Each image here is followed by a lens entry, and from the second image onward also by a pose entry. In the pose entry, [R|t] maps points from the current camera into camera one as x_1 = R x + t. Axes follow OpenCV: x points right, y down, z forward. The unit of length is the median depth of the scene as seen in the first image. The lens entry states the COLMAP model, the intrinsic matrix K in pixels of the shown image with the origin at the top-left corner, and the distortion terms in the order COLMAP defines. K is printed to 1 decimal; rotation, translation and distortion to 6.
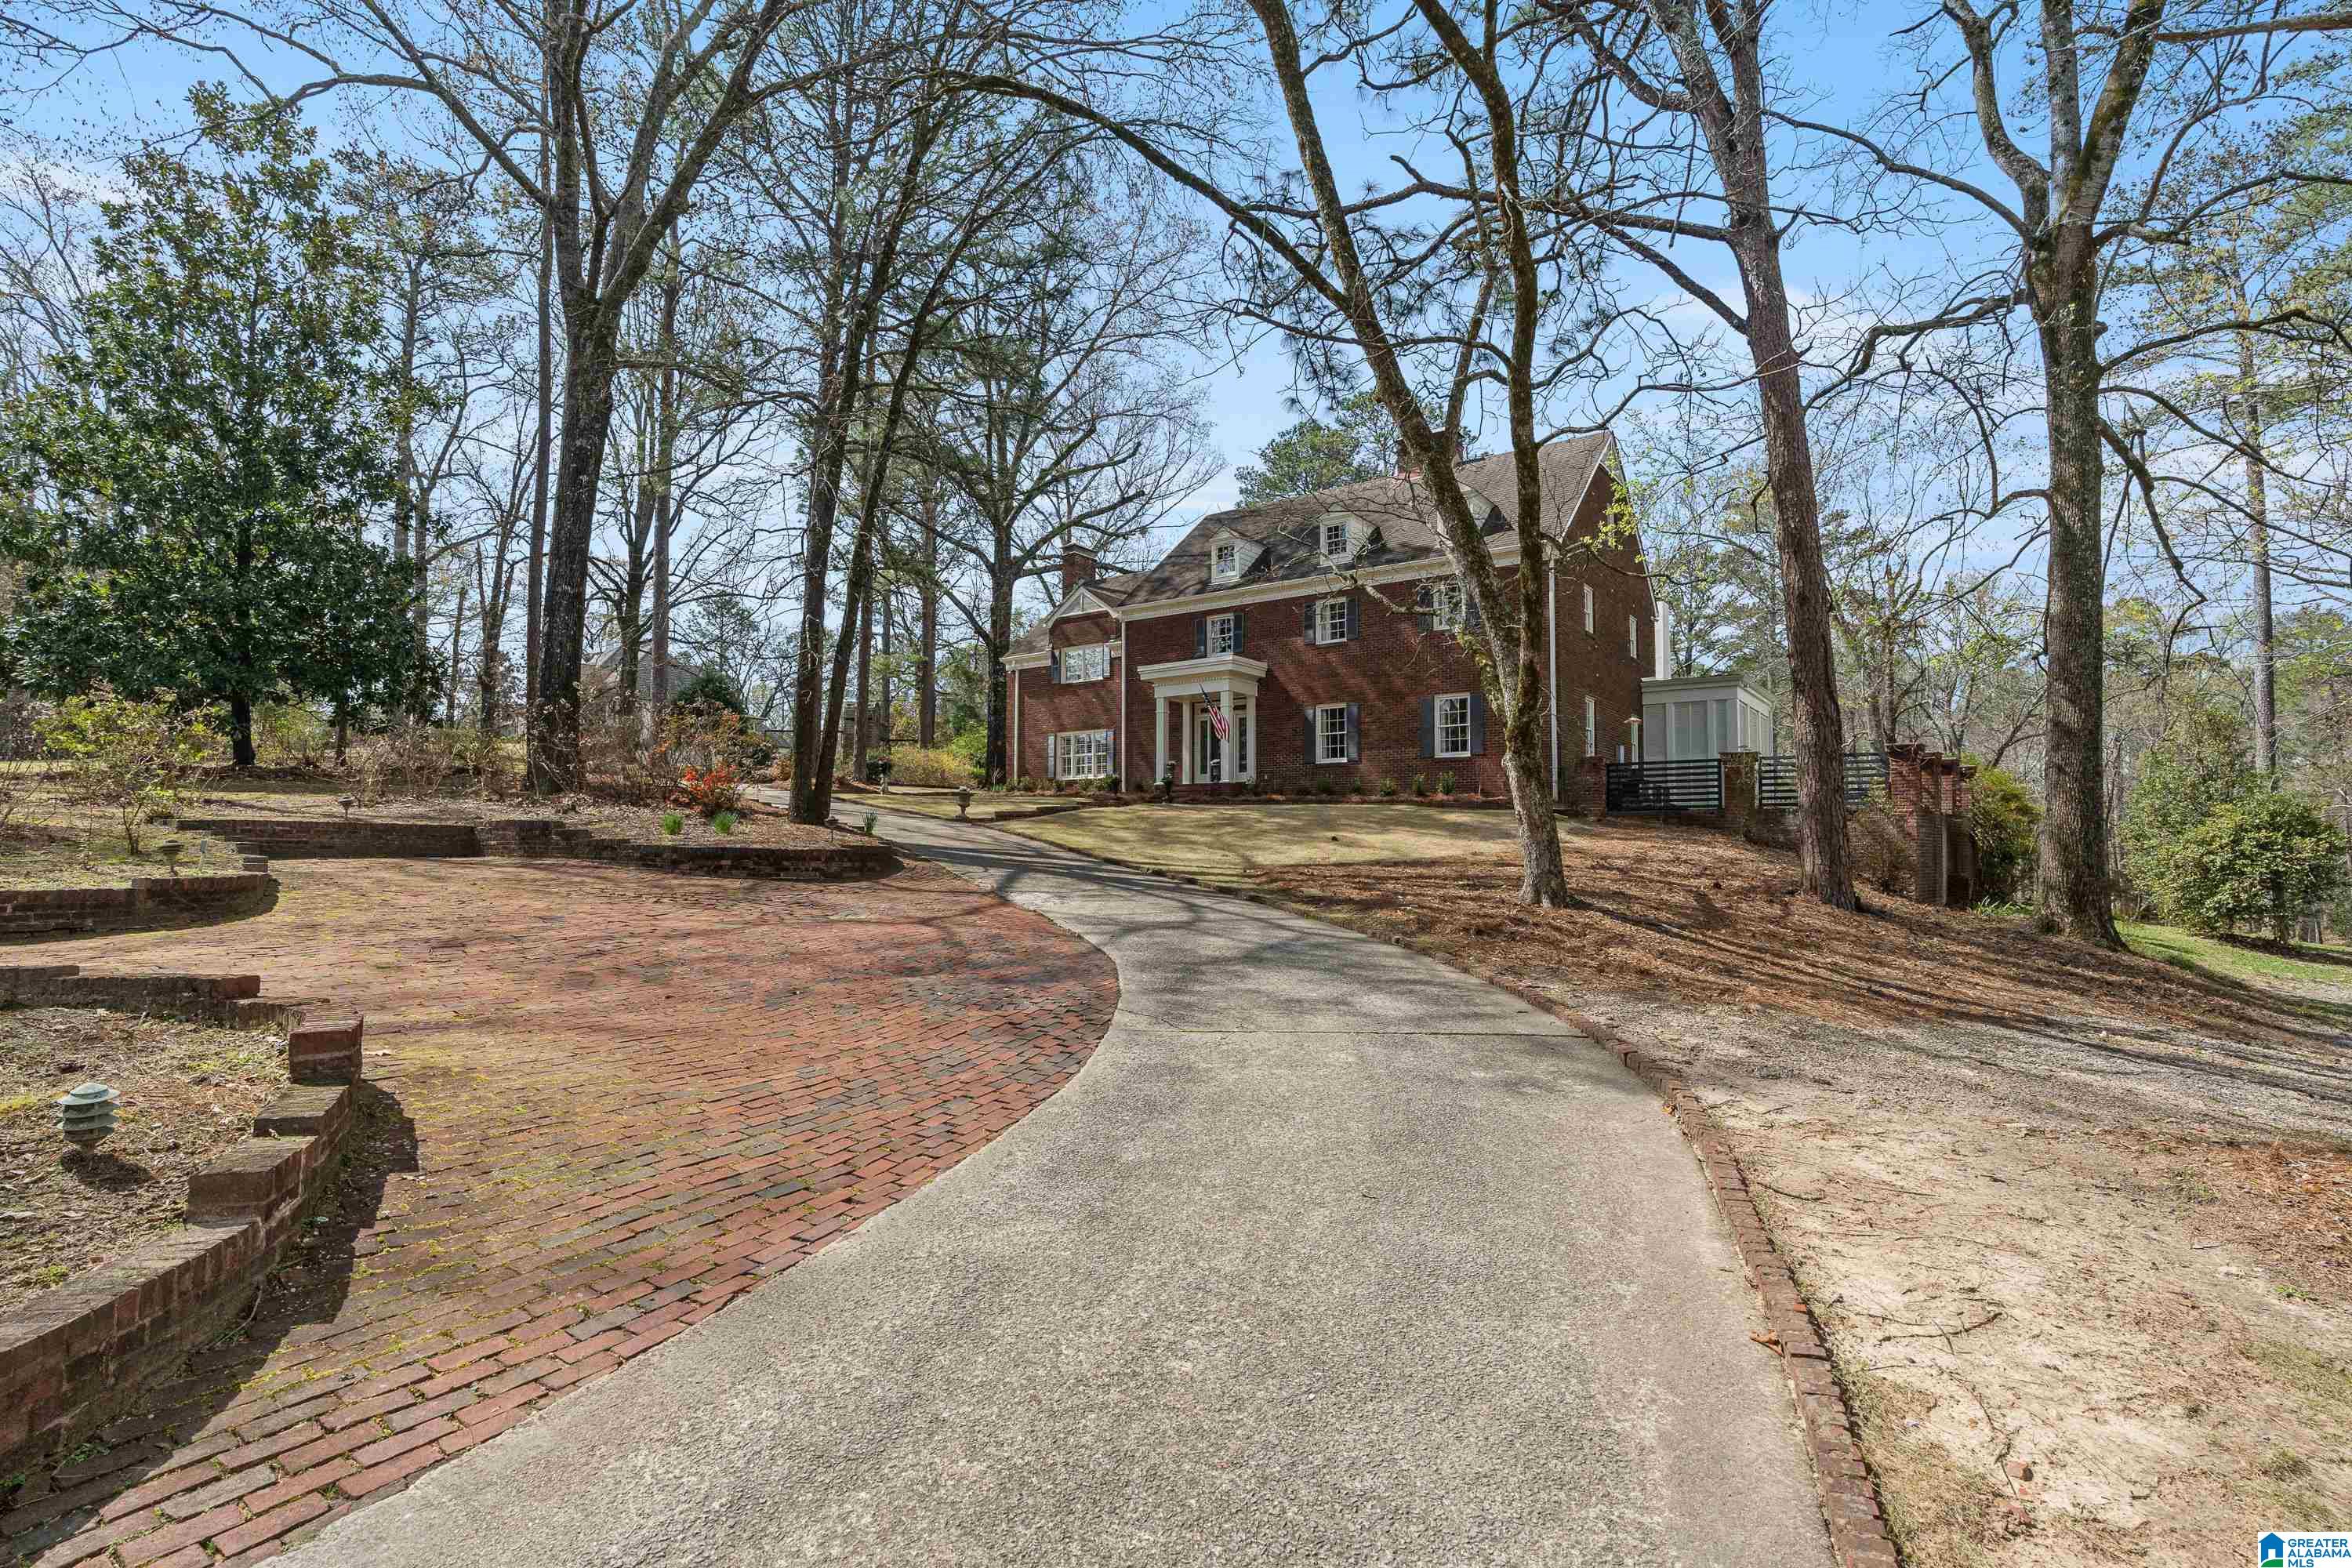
lens RADIAL K [[1170.6, 0, 1174.3], [0, 1170.6, 776.4], [0, 0, 1]] dist [-0.006116, -0.000407]
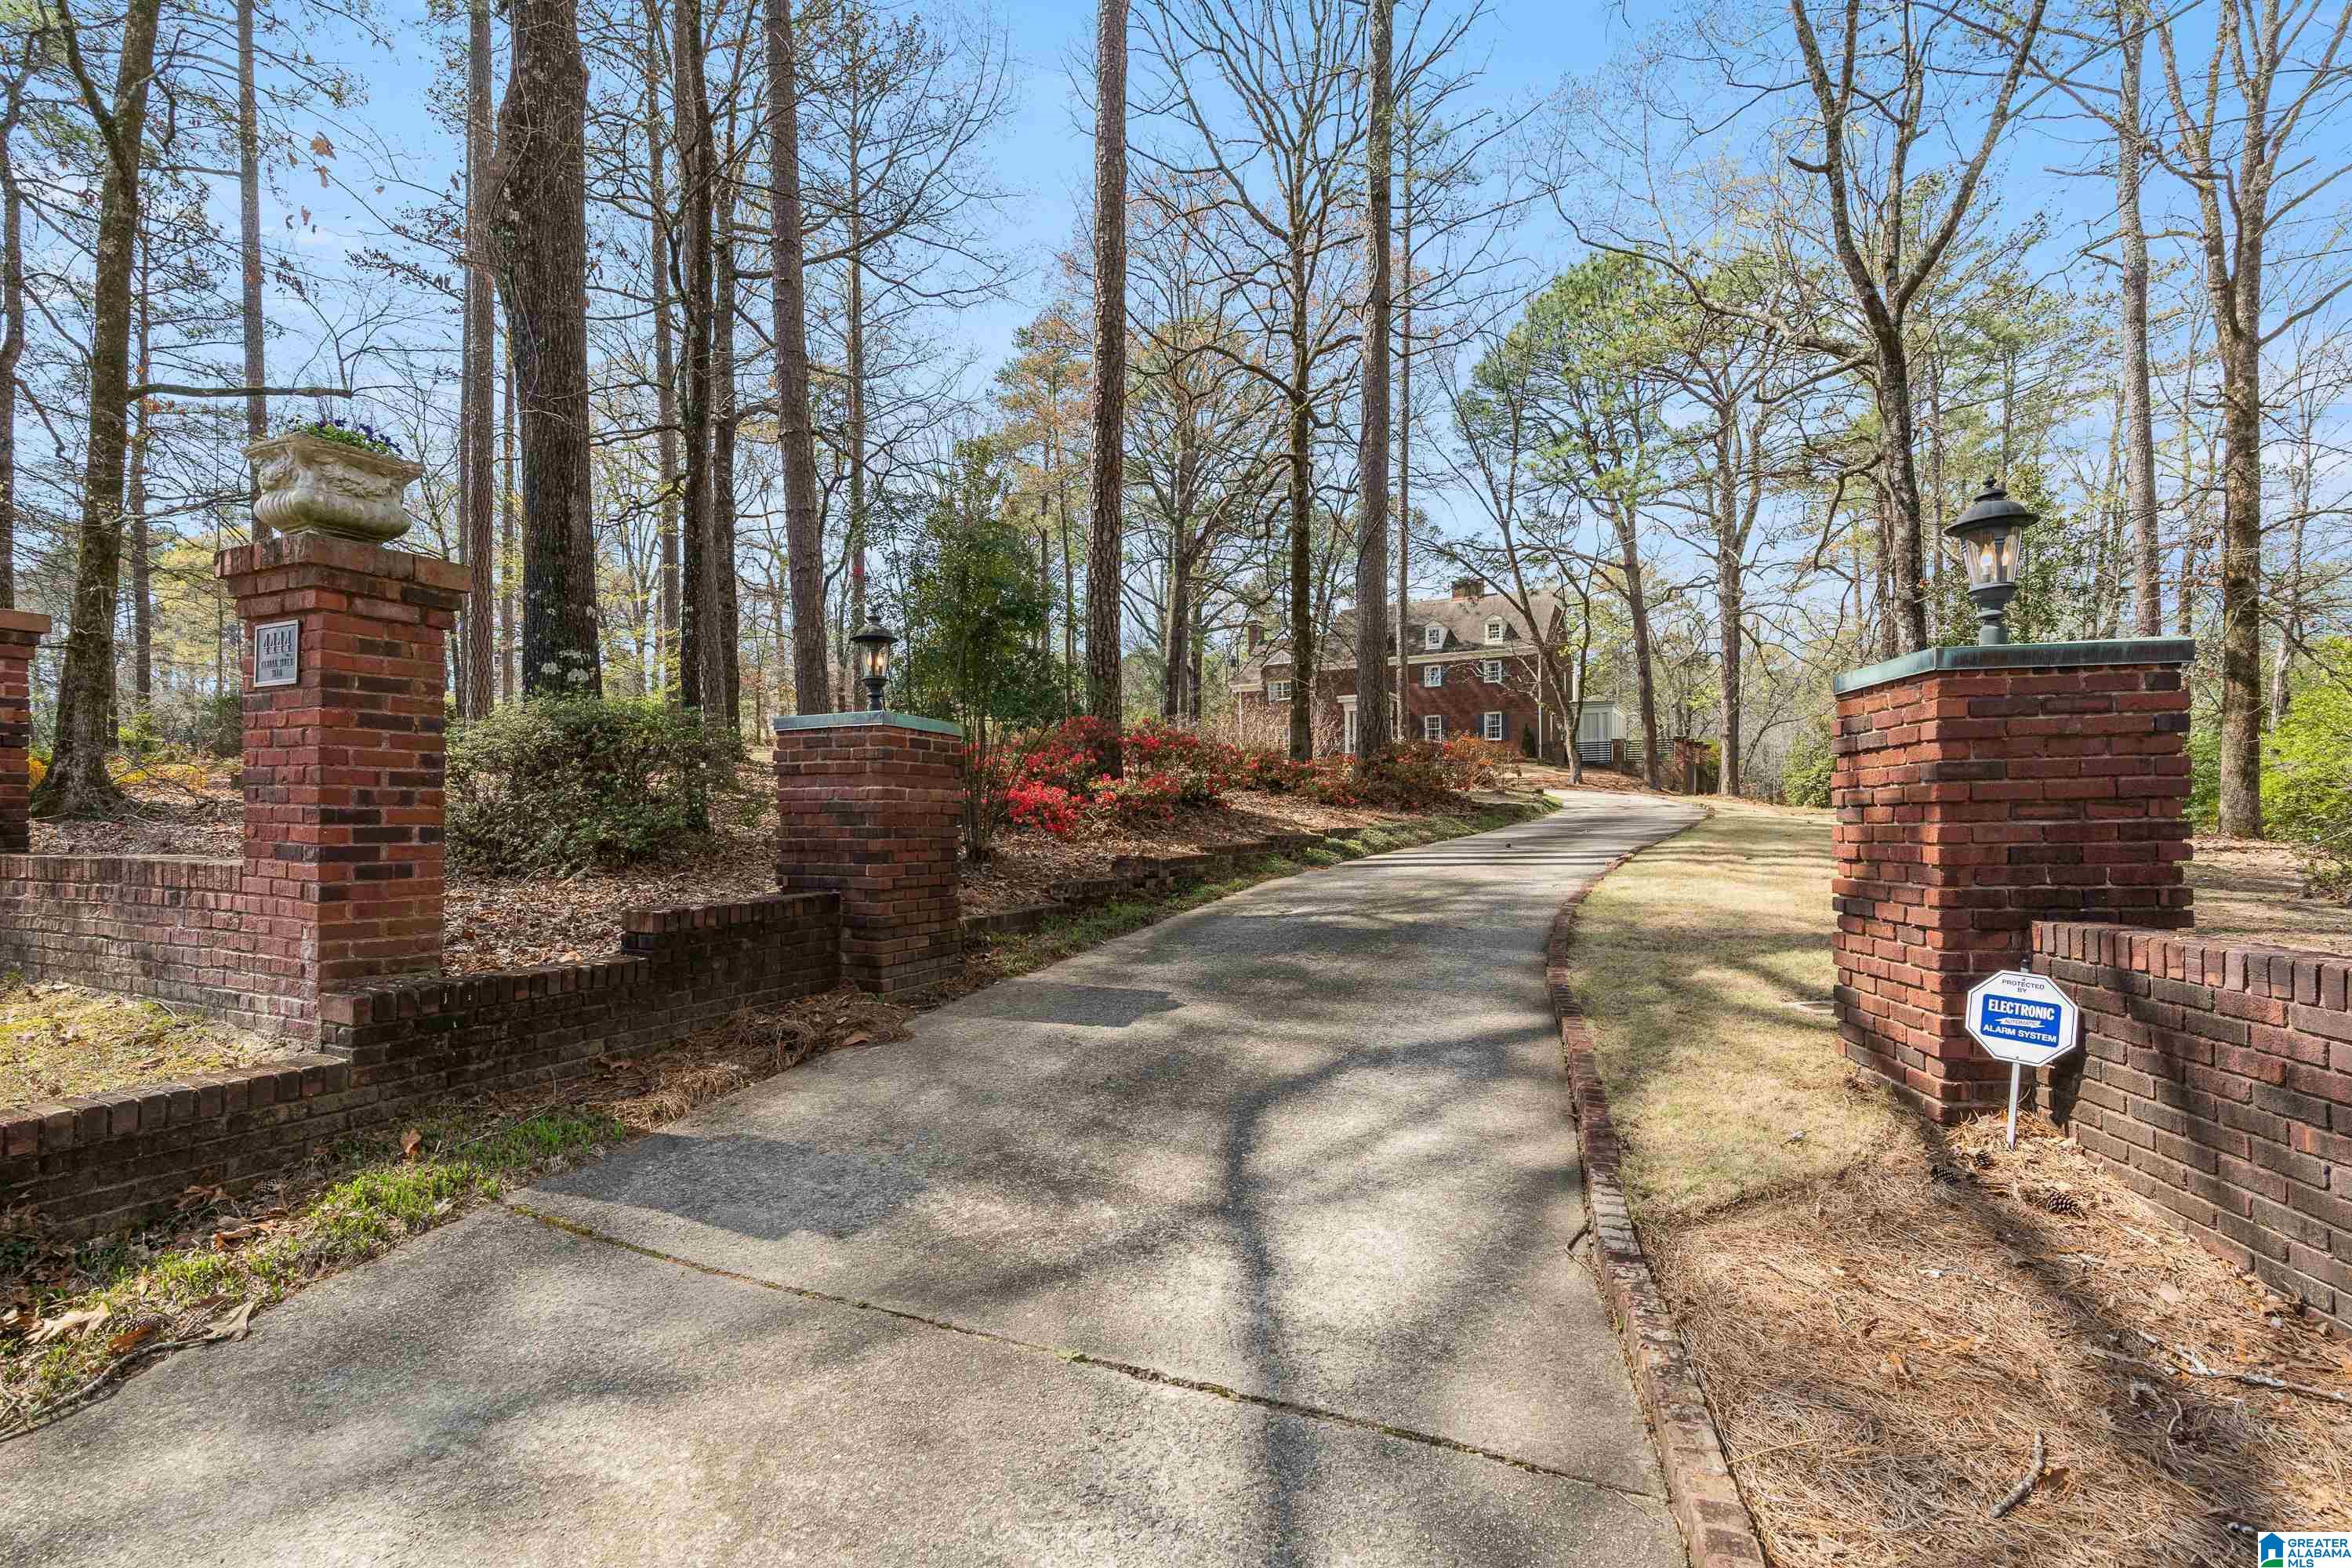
lens RADIAL K [[1041.2, 0, 1183.1], [0, 1041.2, 805.9], [0, 0, 1]] dist [-0.002381, -0.000436]
pose [[0.996562, -0.002889, 0.082805, -0.469896], [-0.001454, 0.998628, 0.052340, 0.005318], [-0.082843, -0.052281, 0.995190, -0.854957]]
